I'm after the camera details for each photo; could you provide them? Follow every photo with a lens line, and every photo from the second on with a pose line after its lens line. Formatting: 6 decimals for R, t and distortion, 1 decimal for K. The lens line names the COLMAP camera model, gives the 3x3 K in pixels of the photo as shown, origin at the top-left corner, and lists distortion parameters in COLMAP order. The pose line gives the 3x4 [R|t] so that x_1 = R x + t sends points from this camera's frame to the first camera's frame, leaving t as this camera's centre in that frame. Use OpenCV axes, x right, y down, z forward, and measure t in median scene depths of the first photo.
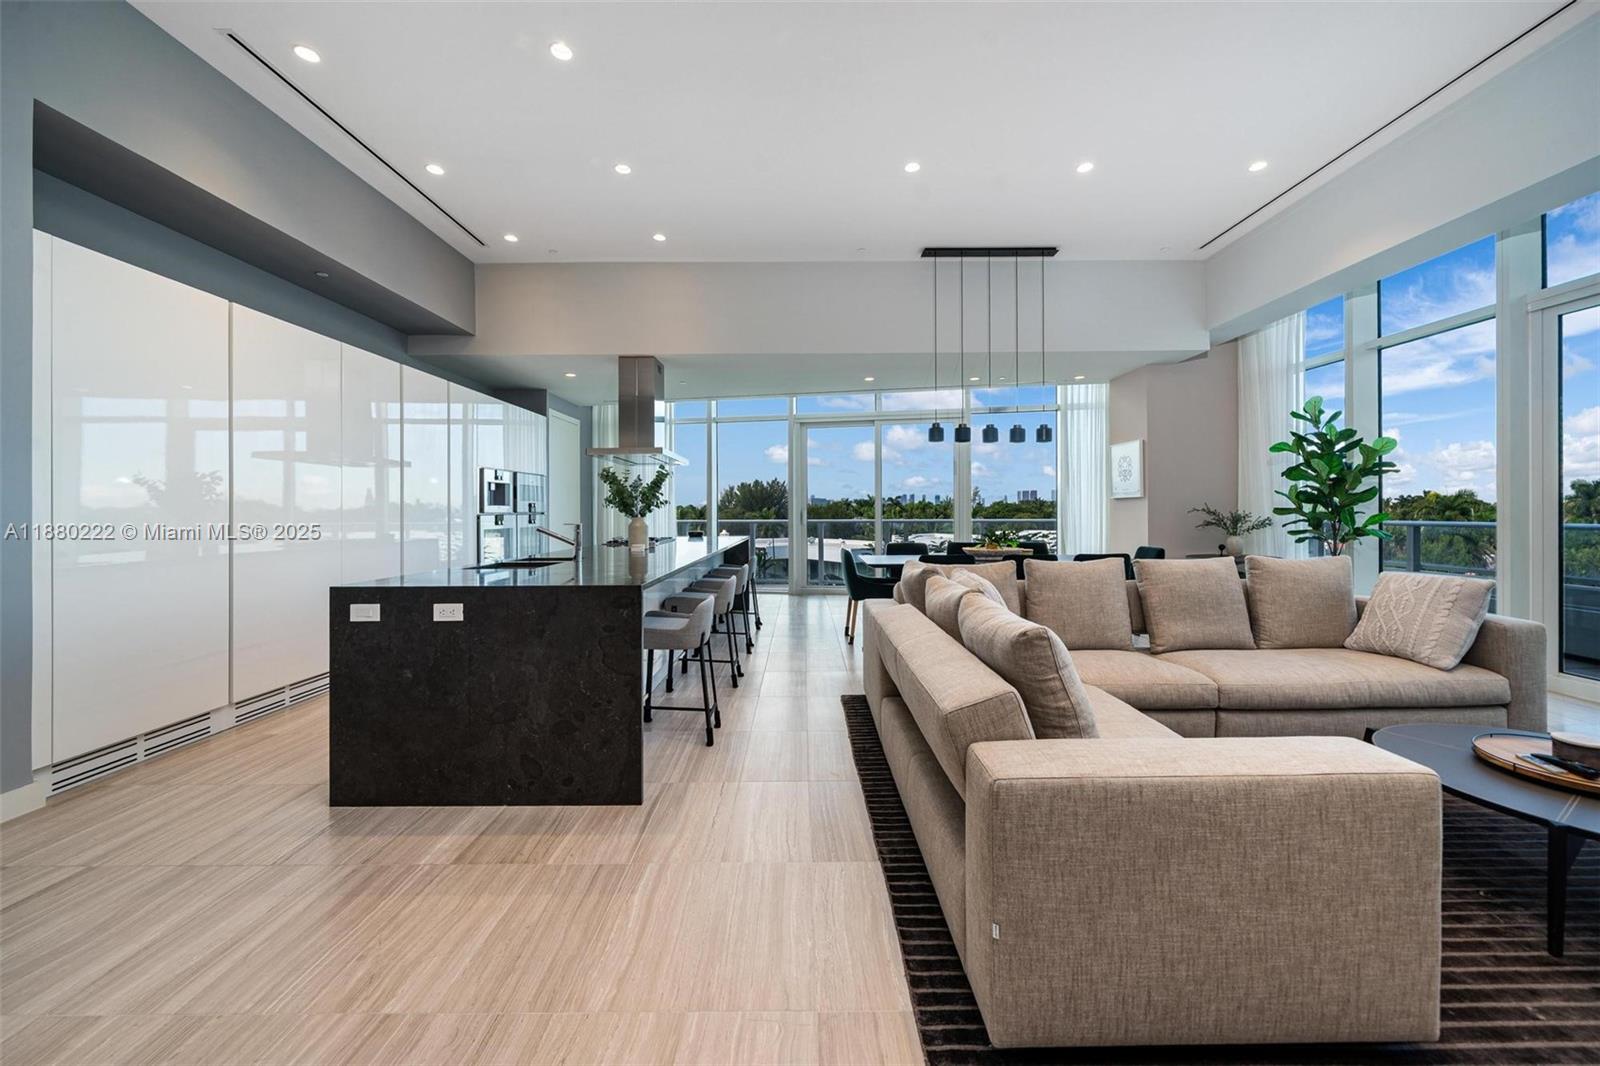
lens RADIAL K [[608.9, 0, 799.0], [0, 608.9, 511.6], [0, 0, 1]] dist [-0.005963, 0.000412]
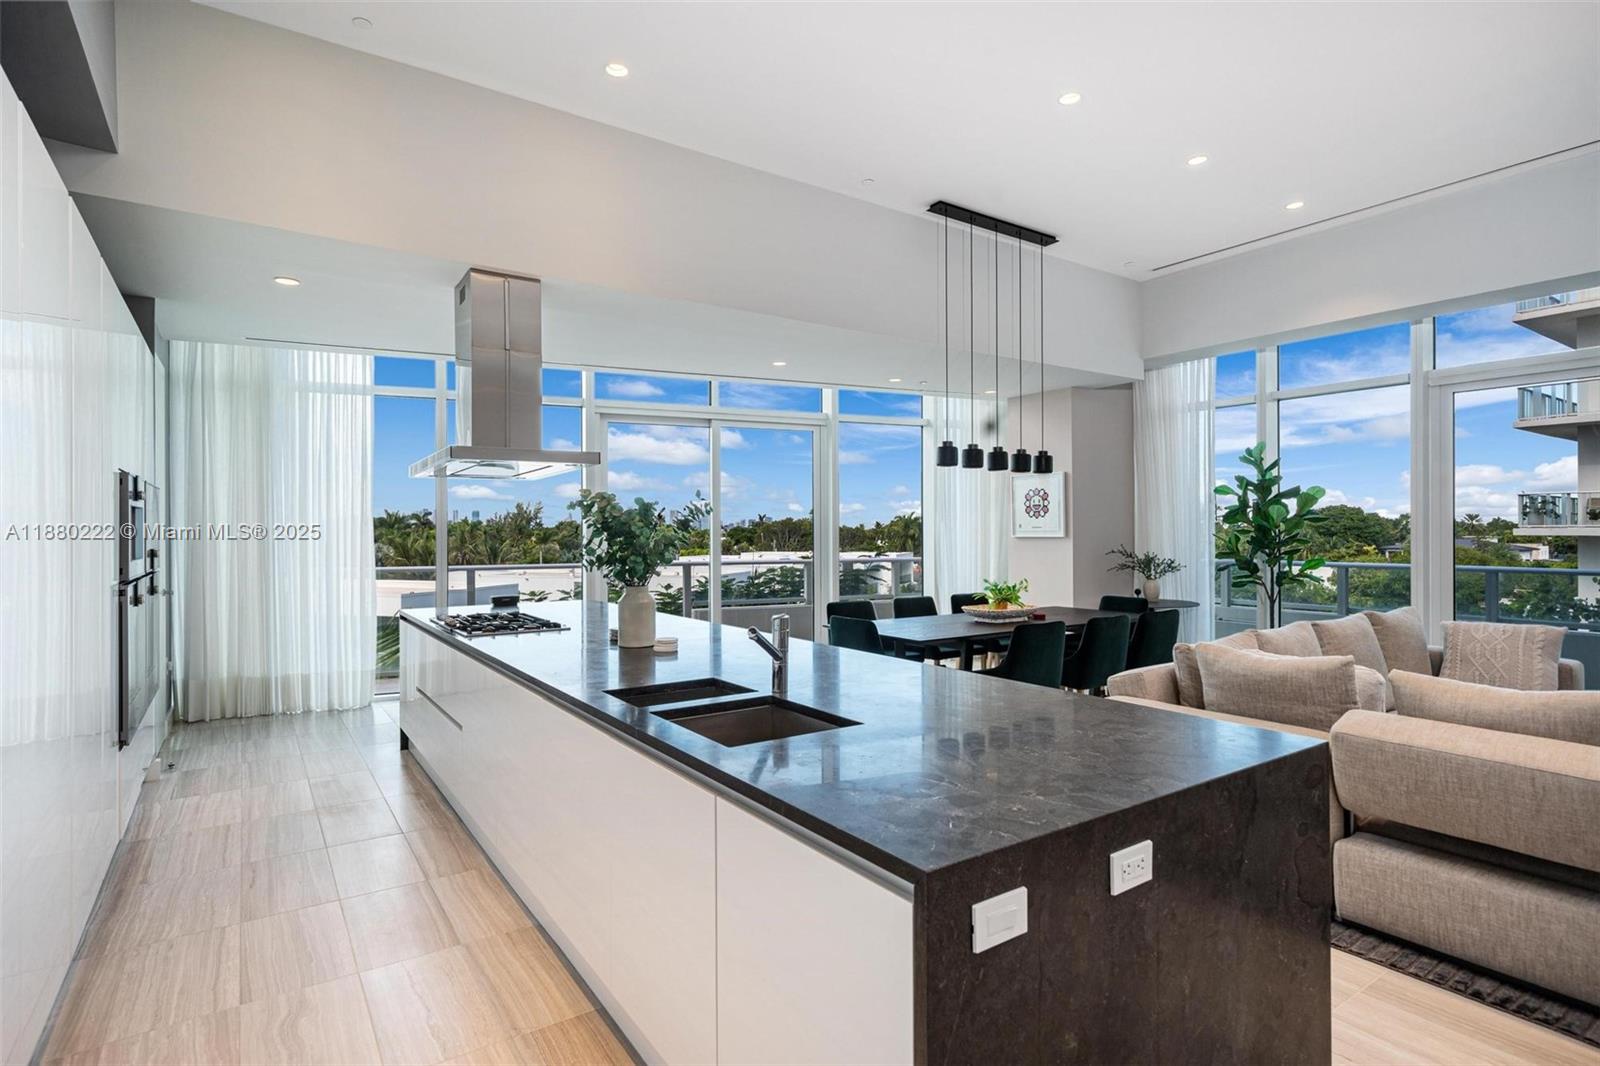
lens RADIAL K [[813.1, 0, 801.7], [0, 813.1, 528.2], [0, 0, 1]] dist [0.005191, 0.001886]
pose [[0.821363, 0.005084, 0.570384, -0.710631], [-0.001324, 0.999975, -0.007007, -0.046597], [-0.570405, 0.005000, 0.821349, 0.419982]]
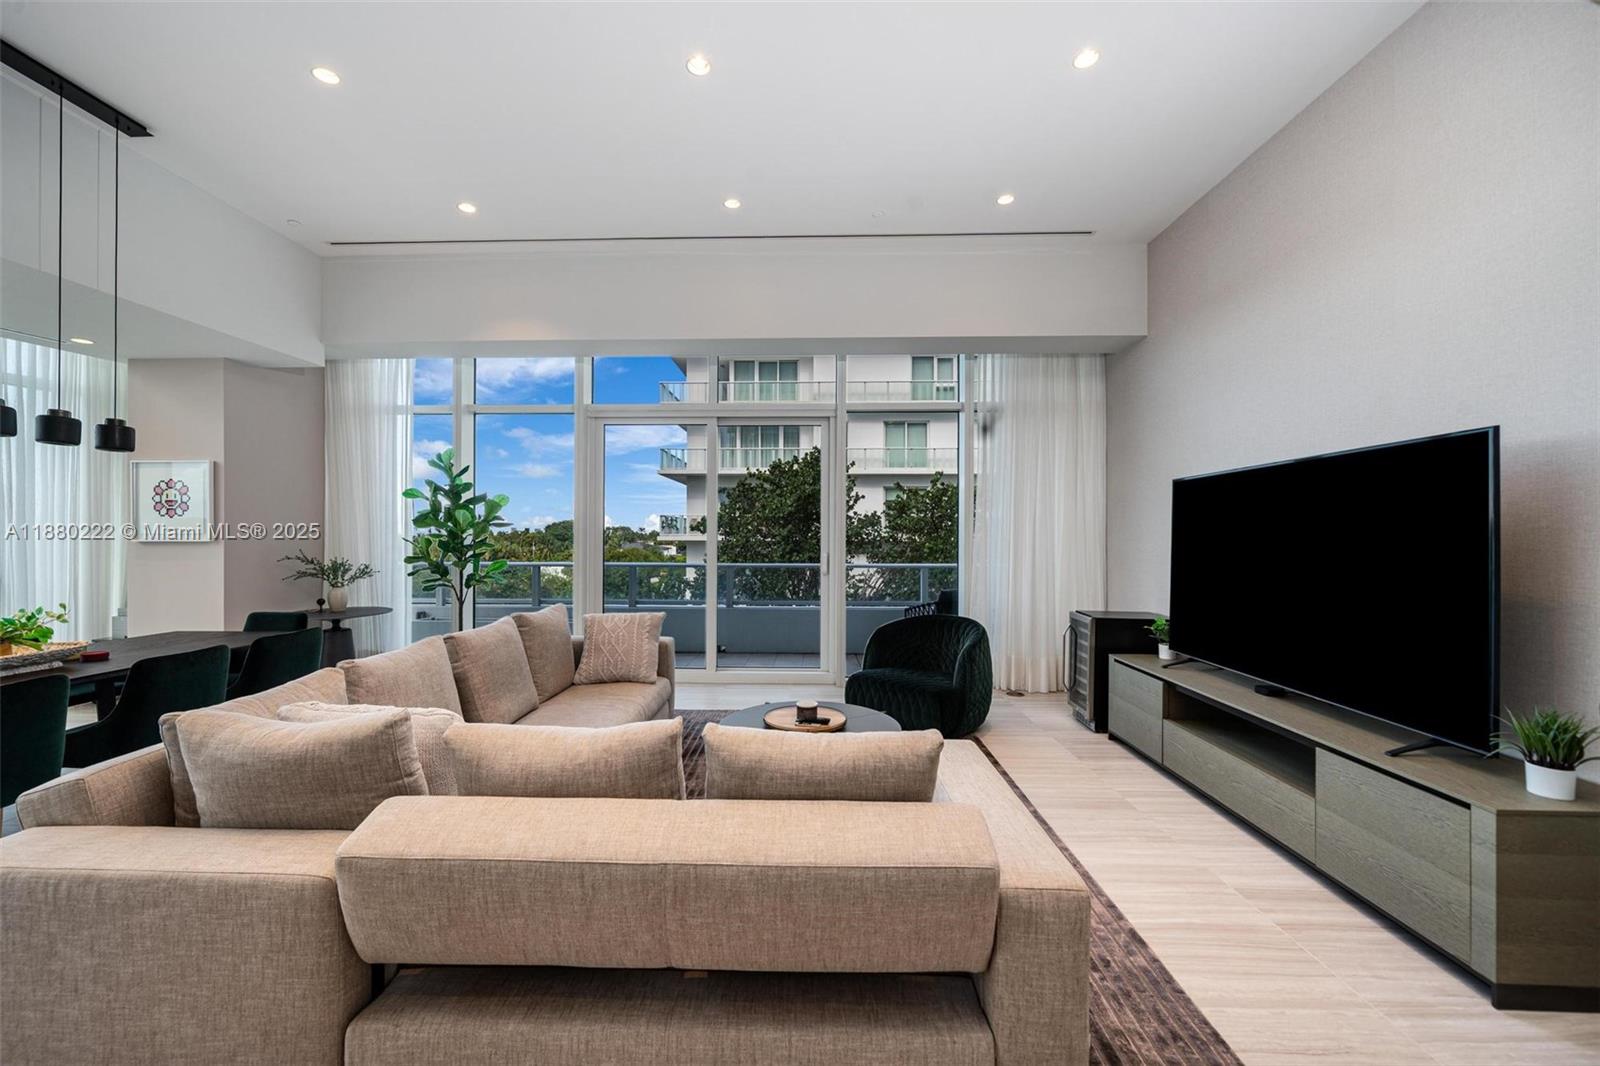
lens RADIAL K [[608.9, 0, 798.9], [0, 608.9, 531.0], [0, 0, 1]] dist [-0.005963, 0.000412]
pose [[0.026509, 0.015496, 0.999528, -0.220430], [-0.001842, 0.999879, -0.015453, -0.043832], [-0.999647, -0.001431, 0.026534, 0.489545]]
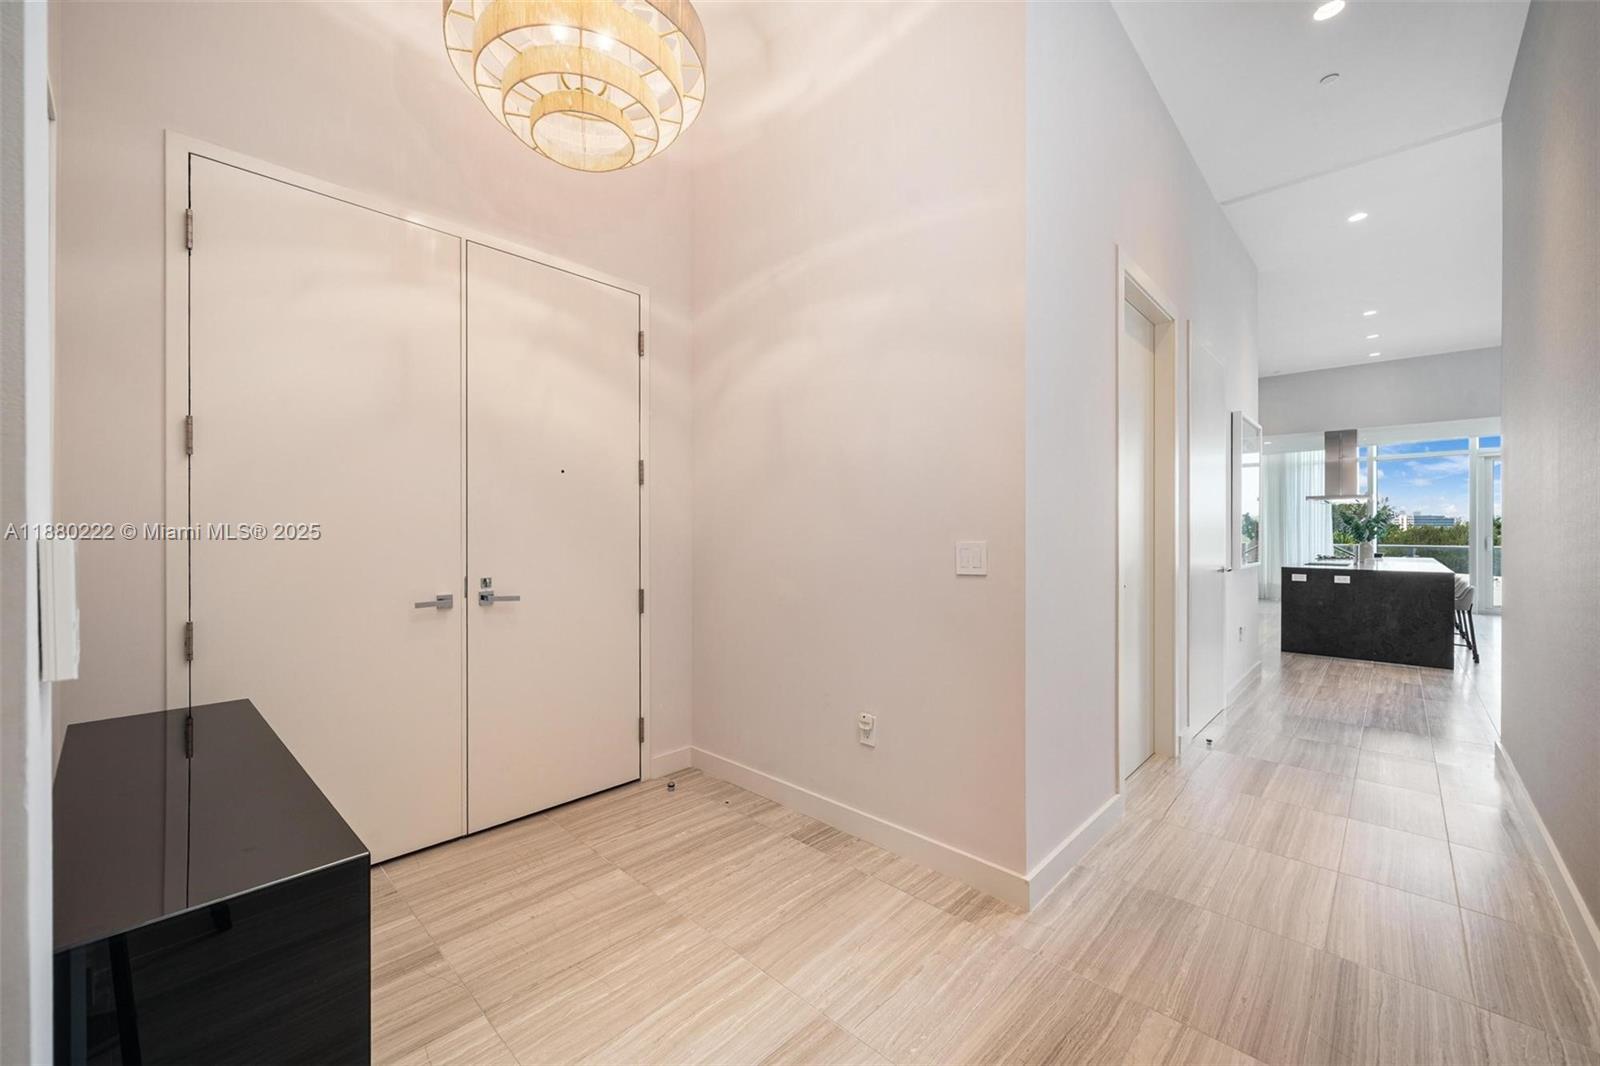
lens RADIAL K [[608.9, 0, 806.0], [0, 608.9, 533.2], [0, 0, 1]] dist [-0.005963, 0.000412]
pose [[0.725881, 0.016508, -0.687623, -0.299835], [-0.011143, 0.999863, 0.012240, -0.019968], [0.687731, -0.001223, 0.725965, -1.484906]]
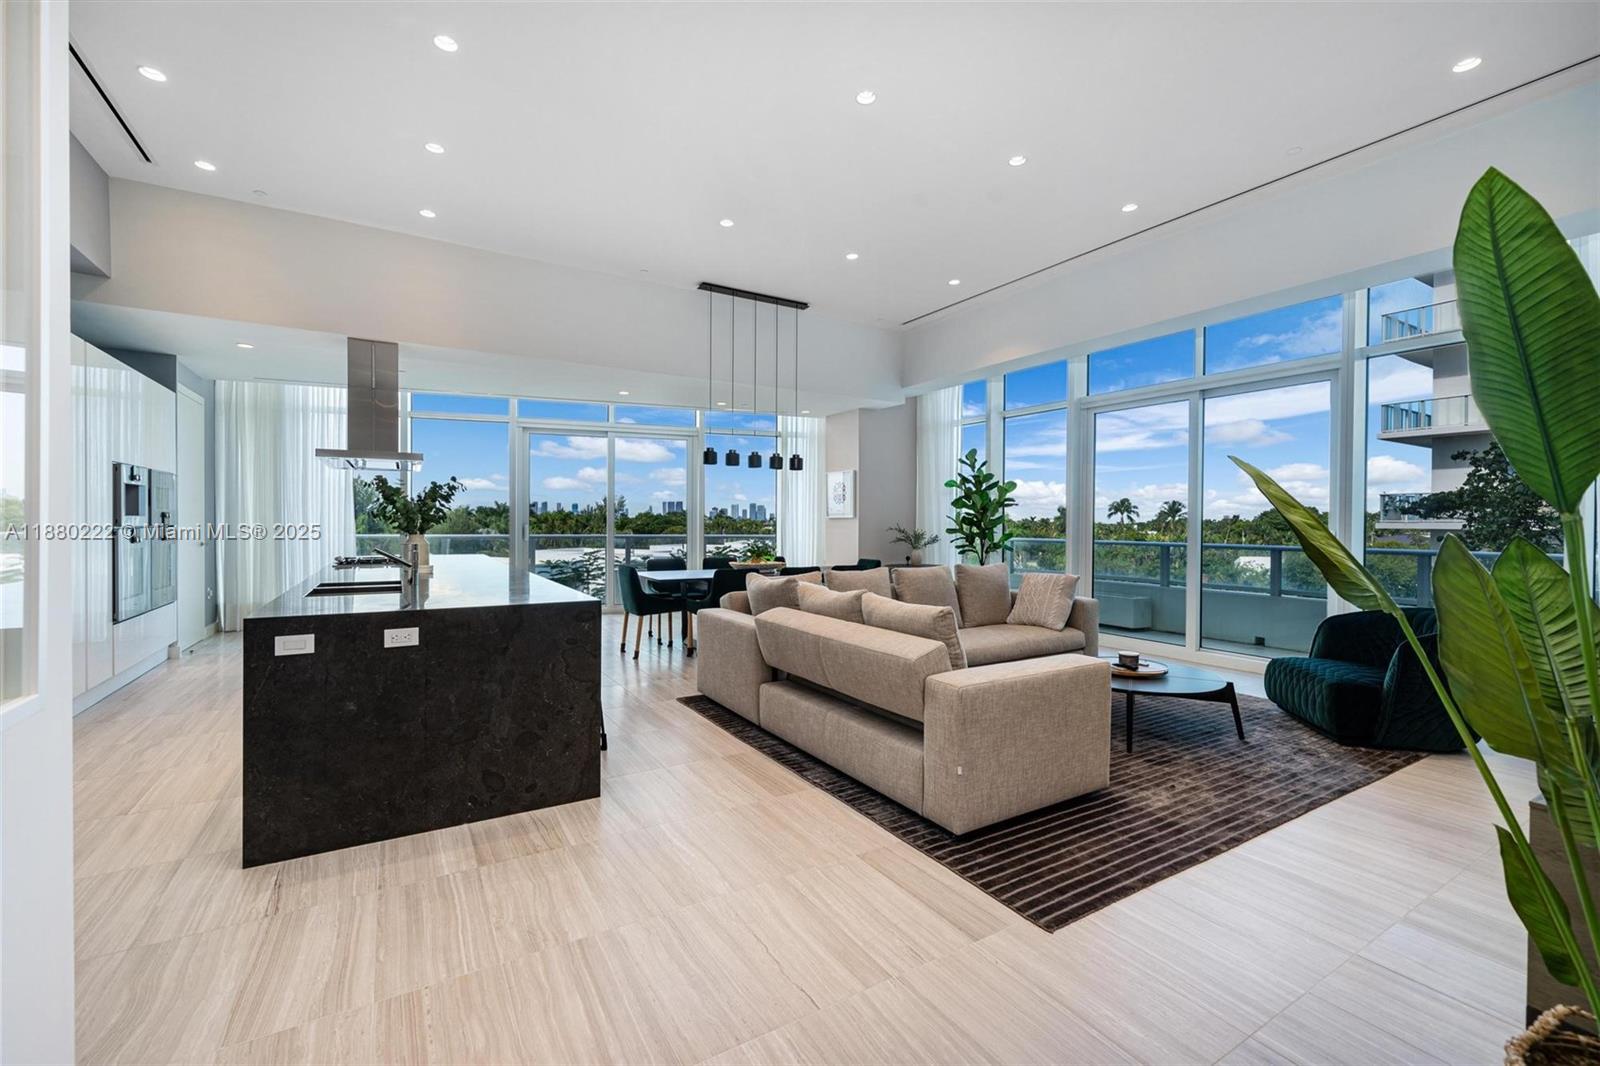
lens RADIAL K [[695.9, 0, 791.1], [0, 695.9, 516.6], [0, 0, 1]] dist [0.004539, -0.000286]
pose [[0.863361, 0.018158, 0.504260, -0.387881], [-0.013302, 0.999824, -0.013230, -0.013982], [-0.504412, 0.004715, 0.863450, -0.181753]]
